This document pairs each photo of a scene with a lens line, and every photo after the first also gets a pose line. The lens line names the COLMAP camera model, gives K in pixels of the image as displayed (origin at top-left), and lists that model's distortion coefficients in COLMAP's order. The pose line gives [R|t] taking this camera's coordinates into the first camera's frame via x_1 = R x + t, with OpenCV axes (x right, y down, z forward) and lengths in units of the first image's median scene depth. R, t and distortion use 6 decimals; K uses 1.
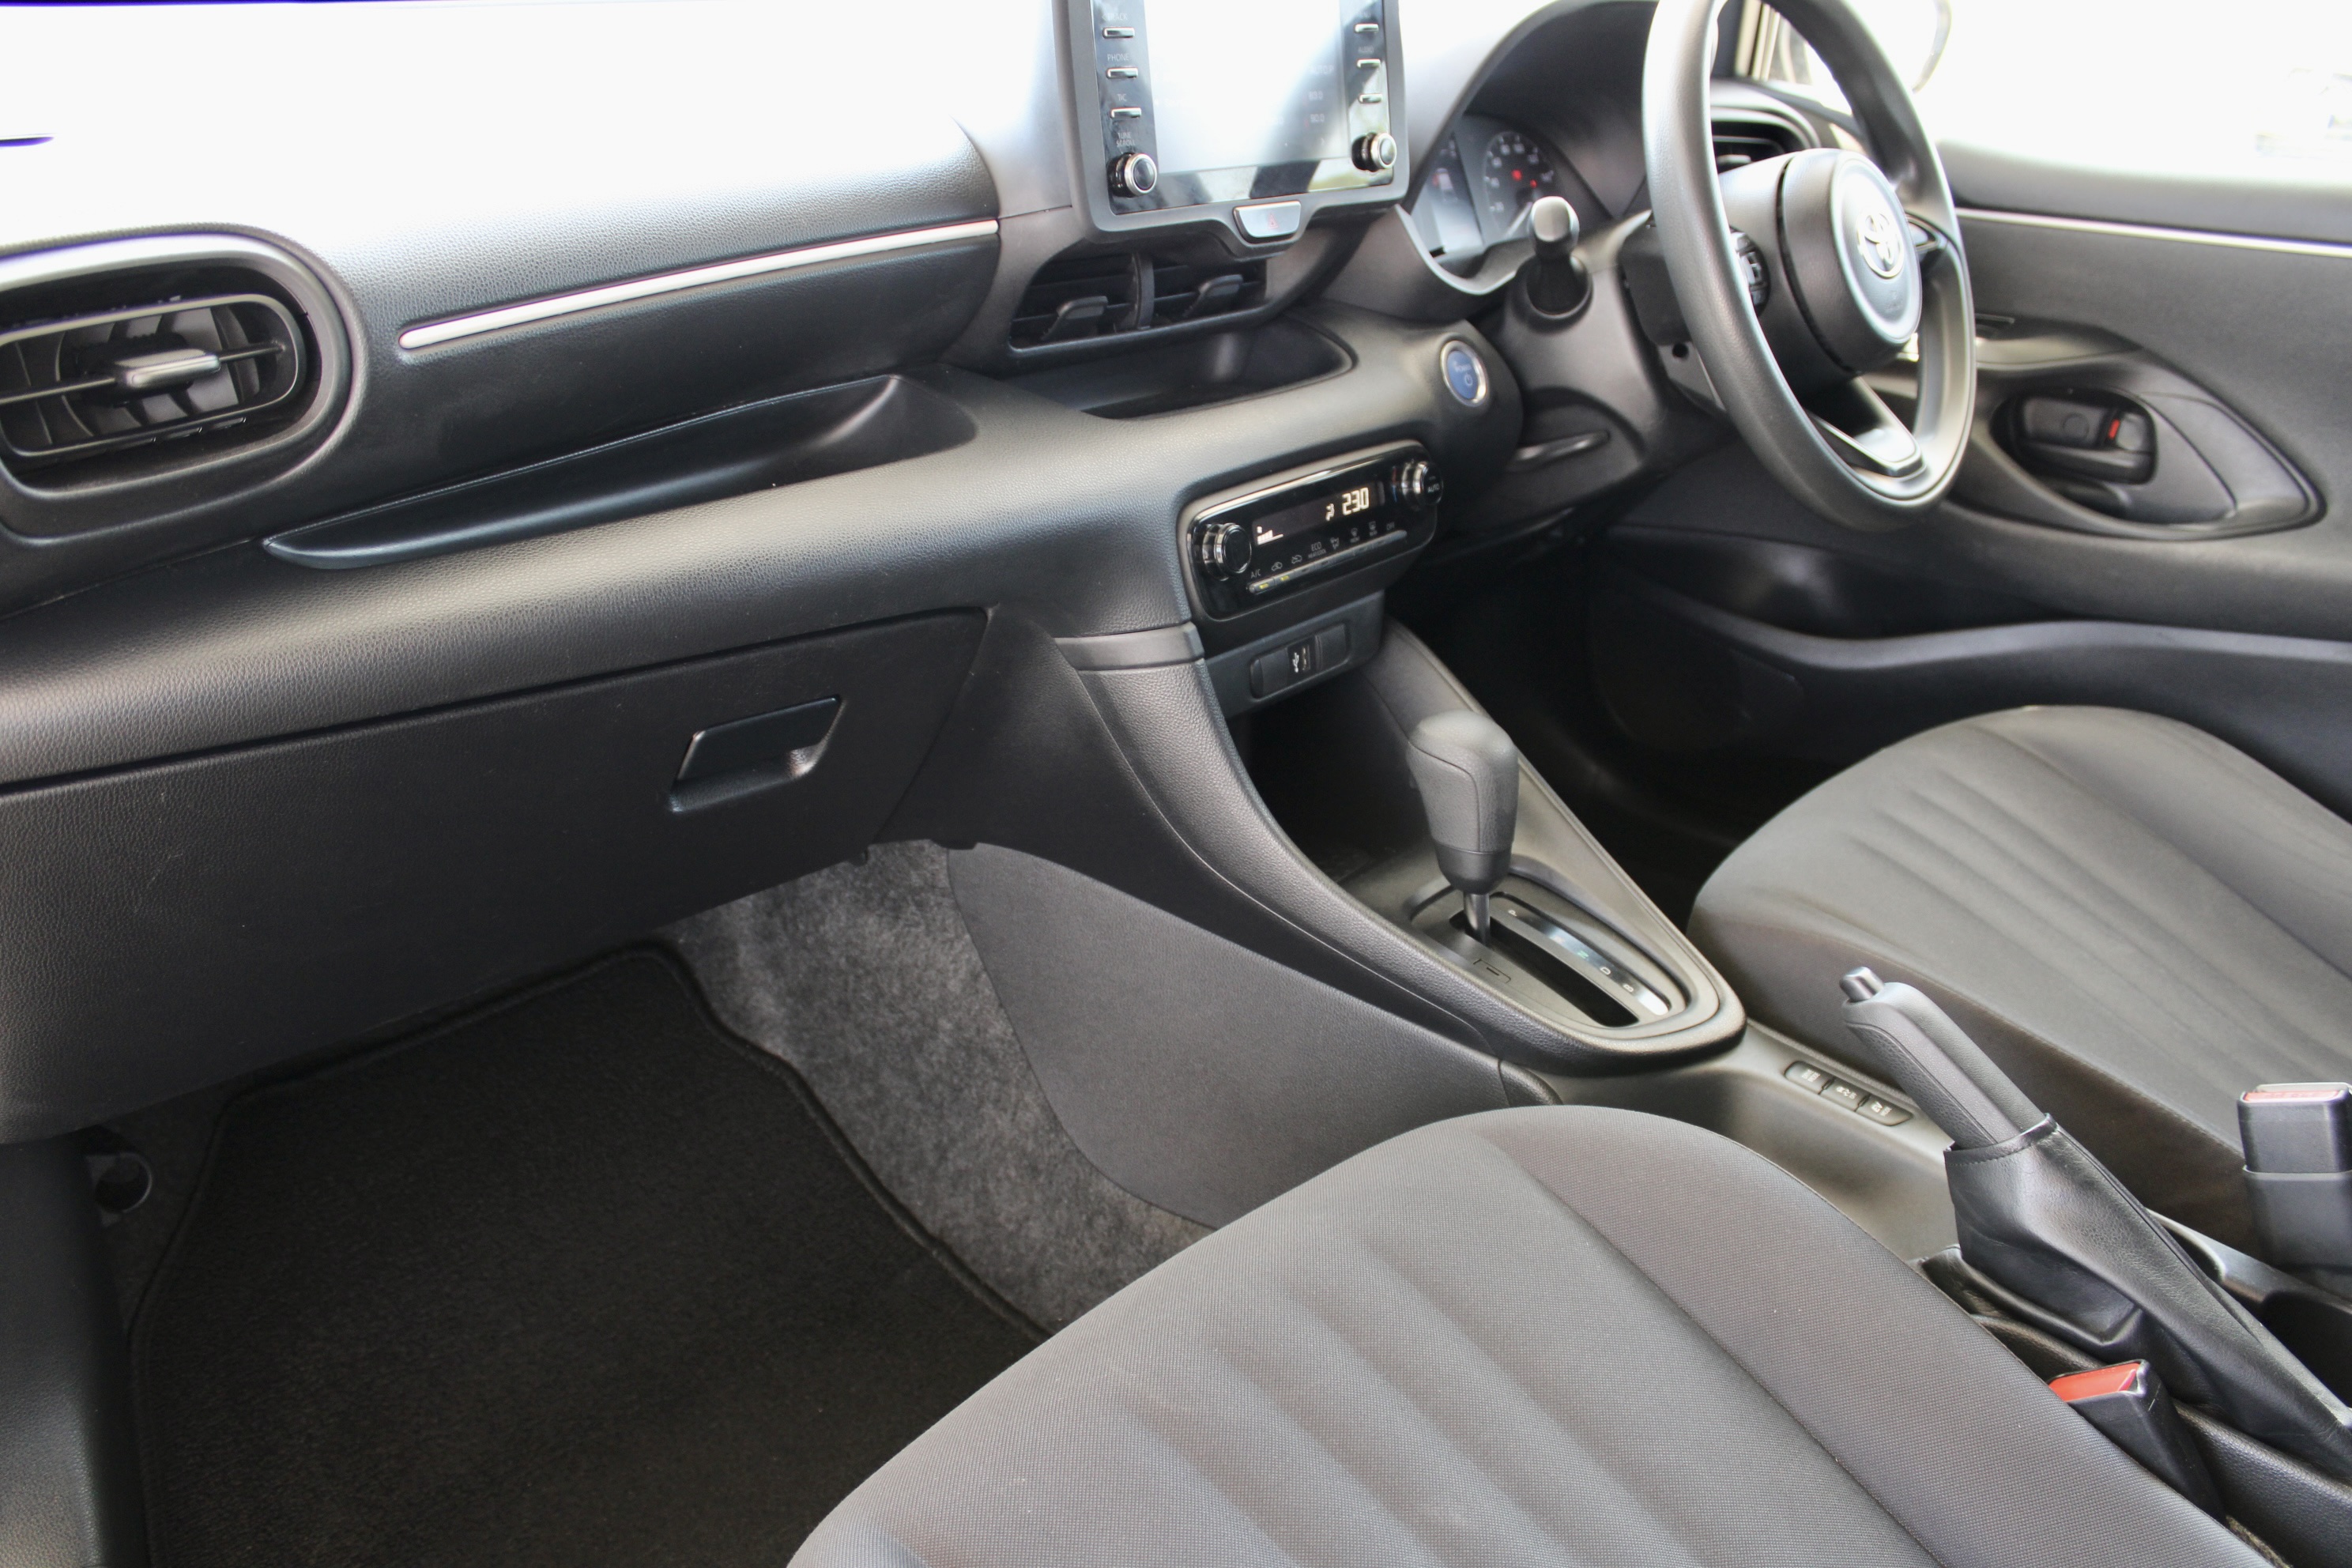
lens RADIAL K [[2110.1, 0, 1176.0], [0, 2110.1, 784.0], [0, 0, 1]] dist [-0.121985, 0.005022]
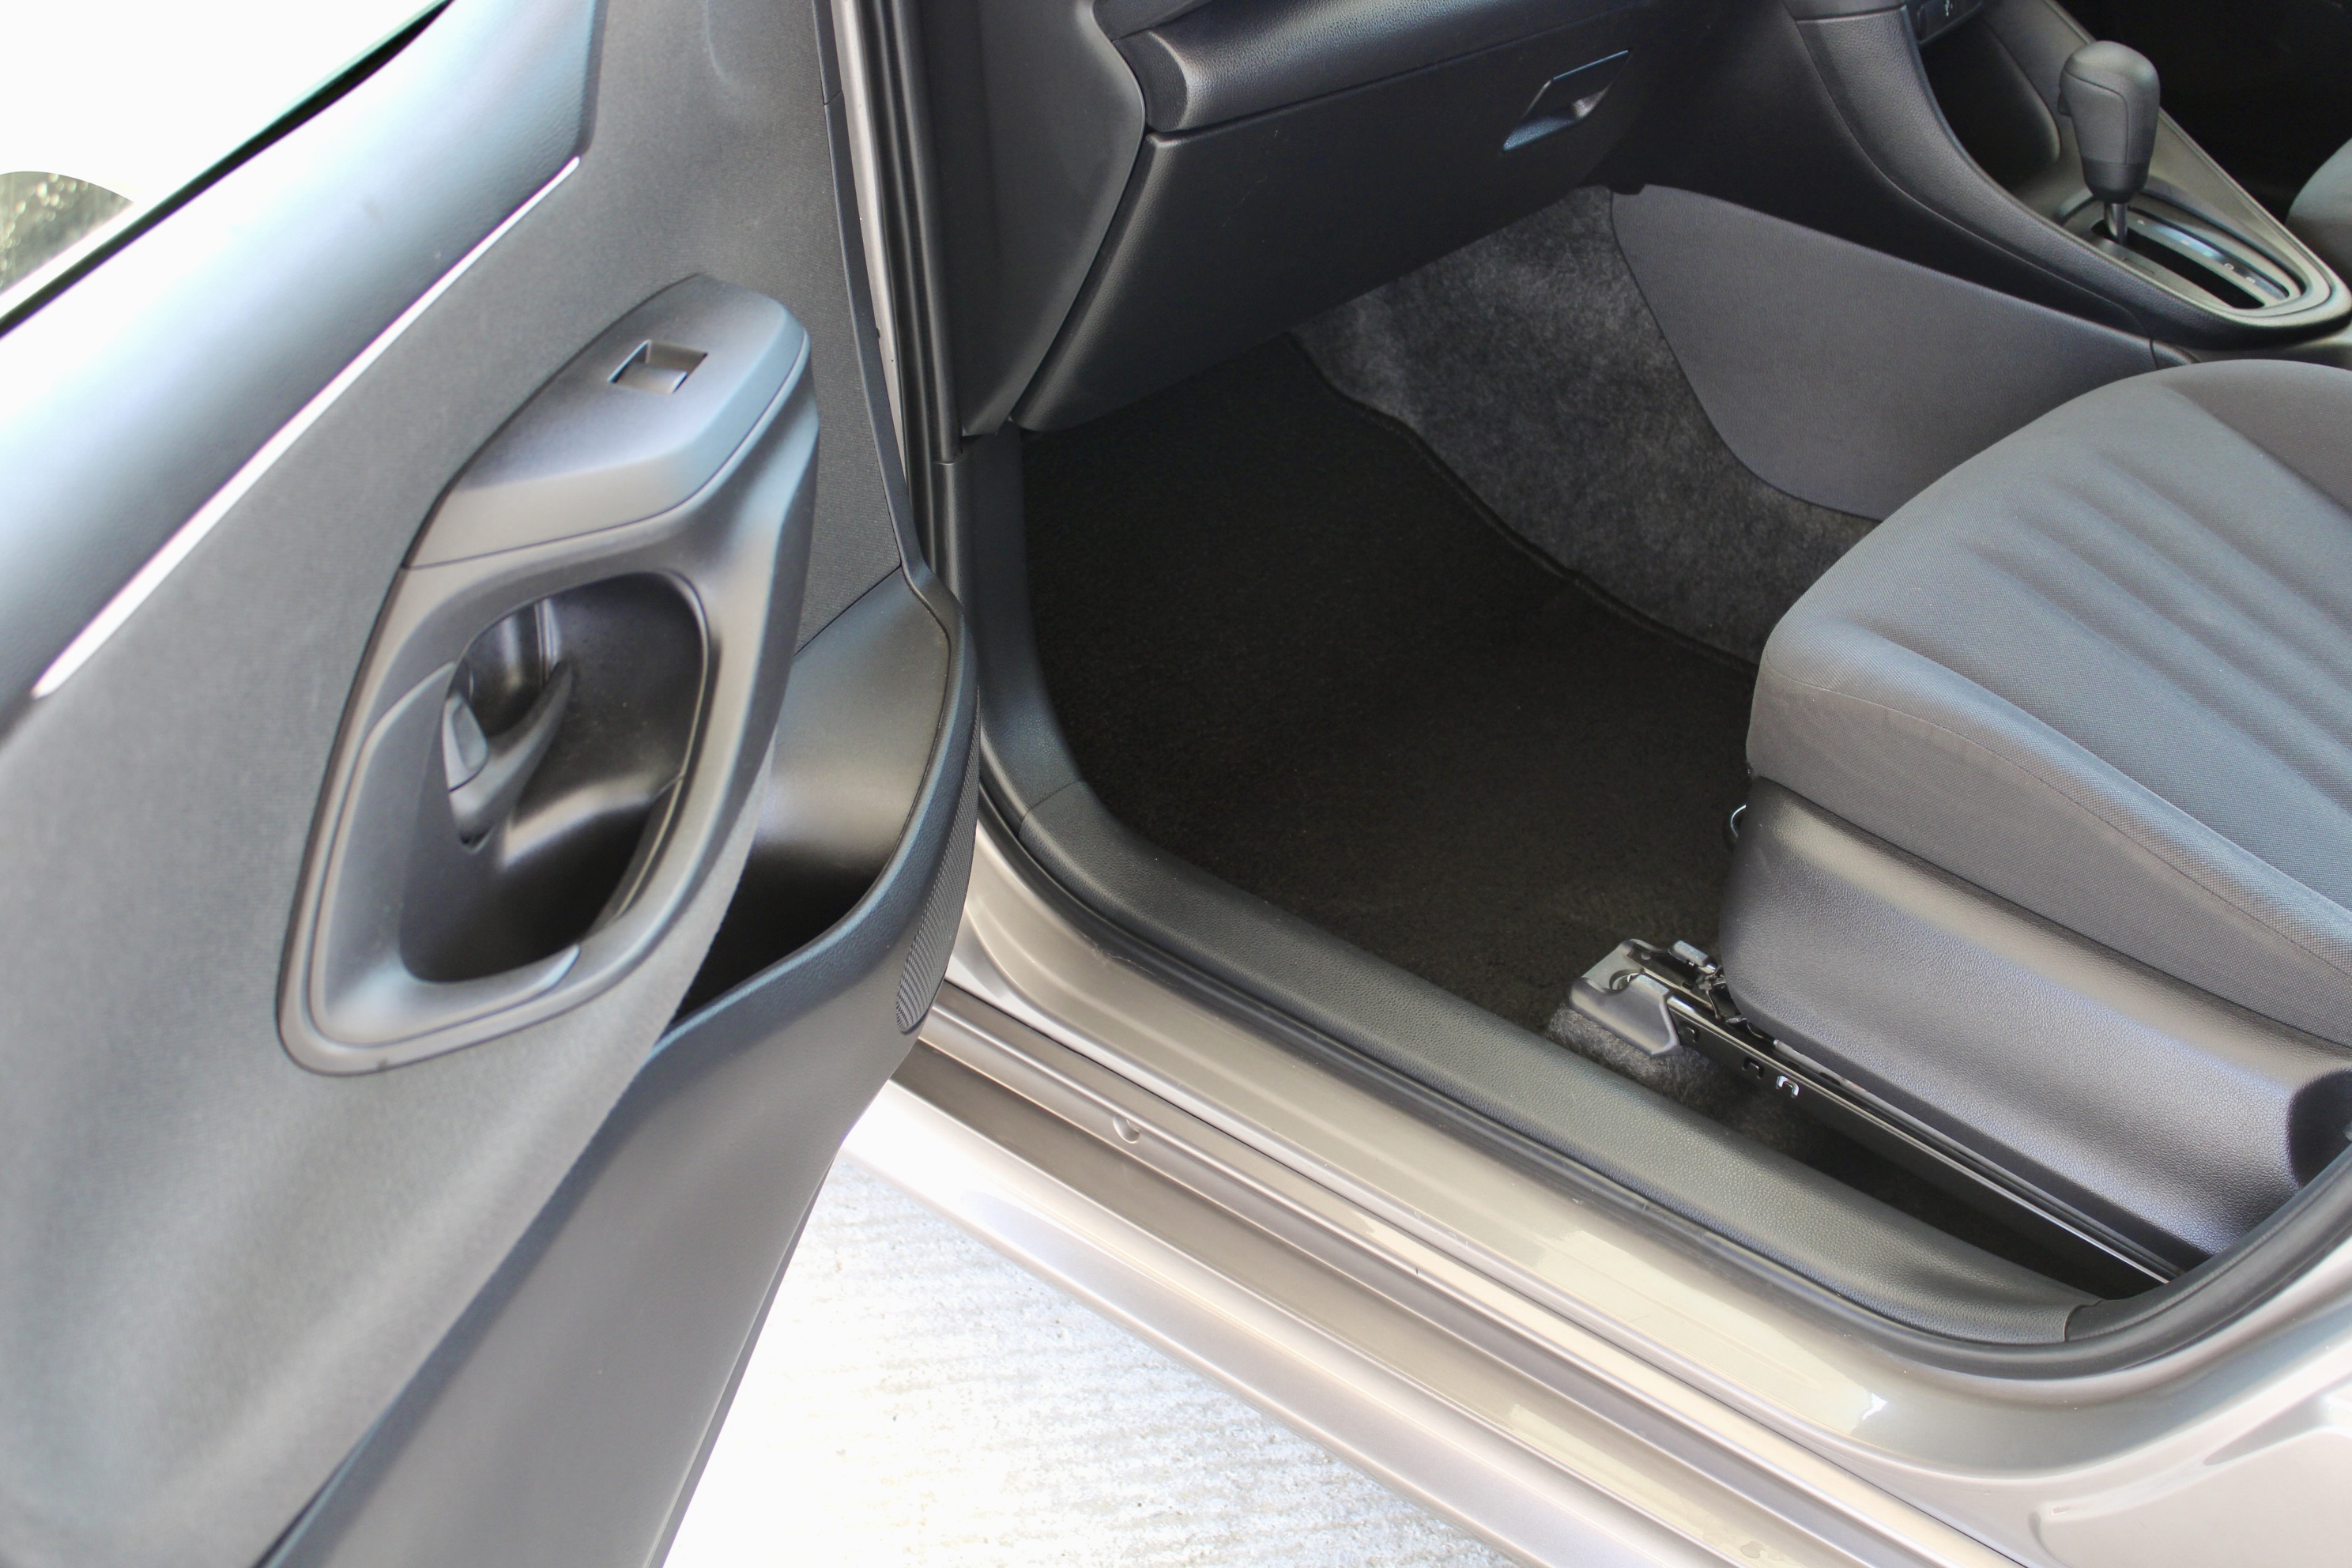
lens RADIAL K [[3307.5, 0, 1176.0], [0, 3307.5, 784.0], [0, 0, 1]] dist [-0.012931, 0.022213]
pose [[0.998790, -0.049186, 0.000248, -0.340092], [0.048512, 0.985914, 0.160062, 0.044801], [-0.008117, -0.159856, 0.987107, -0.729487]]
